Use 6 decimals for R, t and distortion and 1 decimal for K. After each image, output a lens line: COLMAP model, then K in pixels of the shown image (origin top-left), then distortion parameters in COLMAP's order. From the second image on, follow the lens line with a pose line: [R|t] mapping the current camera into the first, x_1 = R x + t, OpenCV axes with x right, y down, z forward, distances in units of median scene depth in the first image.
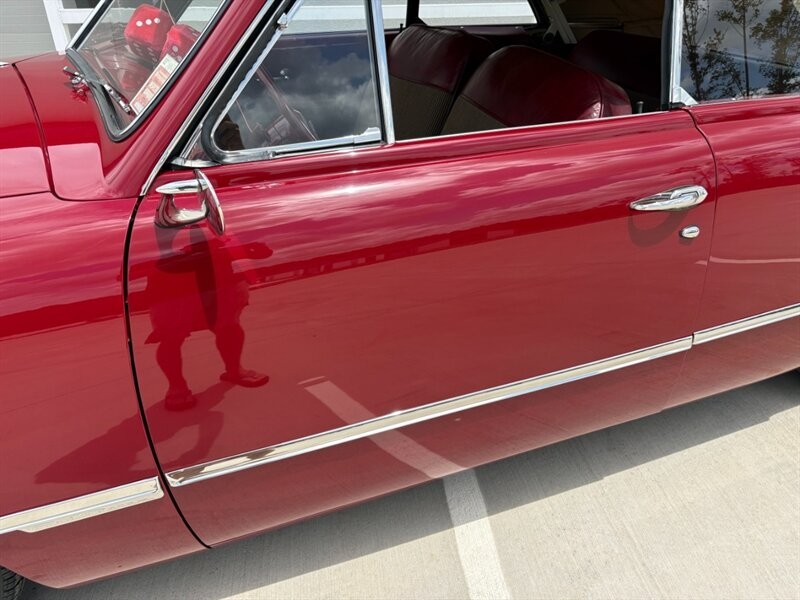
lens RADIAL K [[600.3, 0, 406.0], [0, 600.3, 294.6], [0, 0, 1]] dist [0.048141, -0.001061]
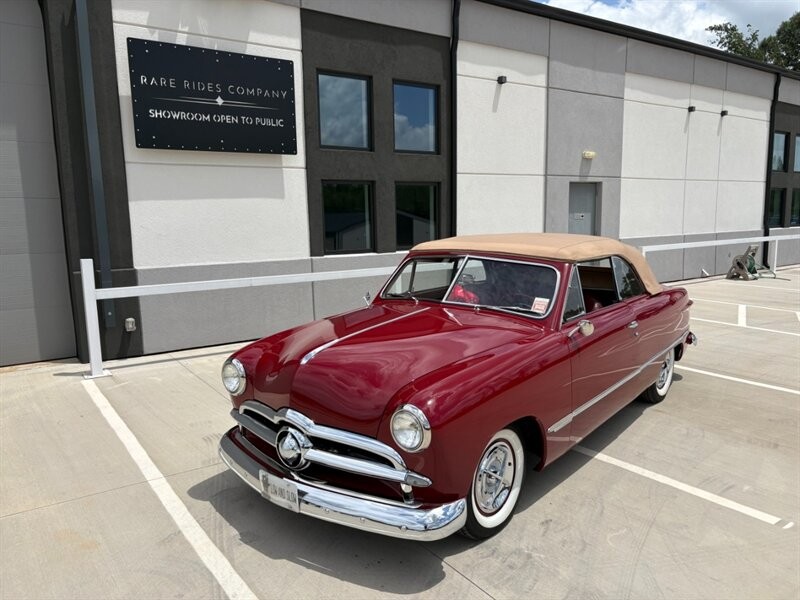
lens RADIAL K [[609.3, 0, 401.9], [0, 609.3, 303.5], [0, 0, 1]] dist [0.040276, -0.046108]
pose [[0.859439, -0.093506, 0.502614, -1.020657], [0.266169, 0.921216, -0.283750, 0.160437], [-0.436484, 0.377647, 0.816618, -0.569962]]
